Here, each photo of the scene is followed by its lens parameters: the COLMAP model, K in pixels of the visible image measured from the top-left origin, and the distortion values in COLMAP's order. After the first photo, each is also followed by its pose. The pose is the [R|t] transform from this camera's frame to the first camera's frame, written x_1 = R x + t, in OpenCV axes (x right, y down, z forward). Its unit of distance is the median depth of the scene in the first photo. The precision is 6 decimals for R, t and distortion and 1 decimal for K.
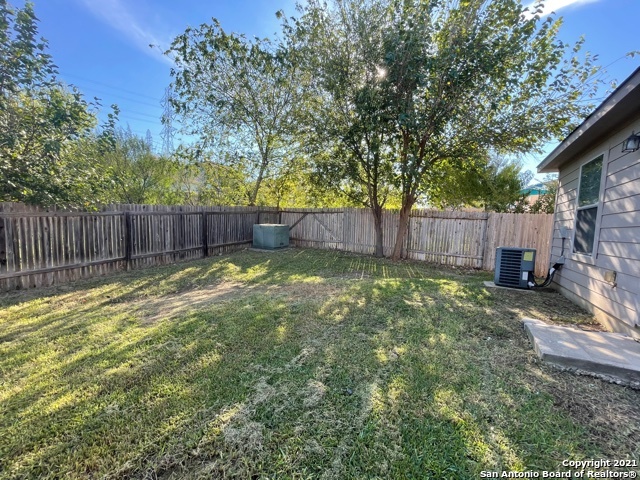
lens RADIAL K [[257.1, 0, 318.3], [0, 257.1, 242.6], [0, 0, 1]] dist [-0.001892, -0.000251]
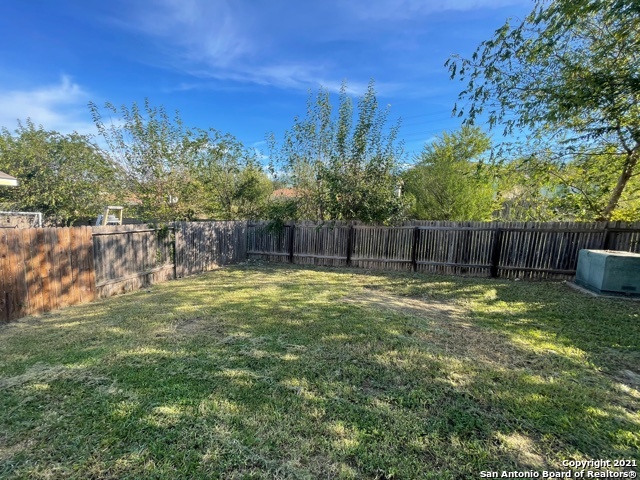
lens RADIAL K [[257.1, 0, 318.3], [0, 257.1, 242.6], [0, 0, 1]] dist [-0.001892, -0.000251]
pose [[0.143647, 0.096508, -0.984912, 0.365830], [-0.122058, 0.989363, 0.079142, -0.065640], [0.982073, 0.108848, 0.153898, 0.251462]]
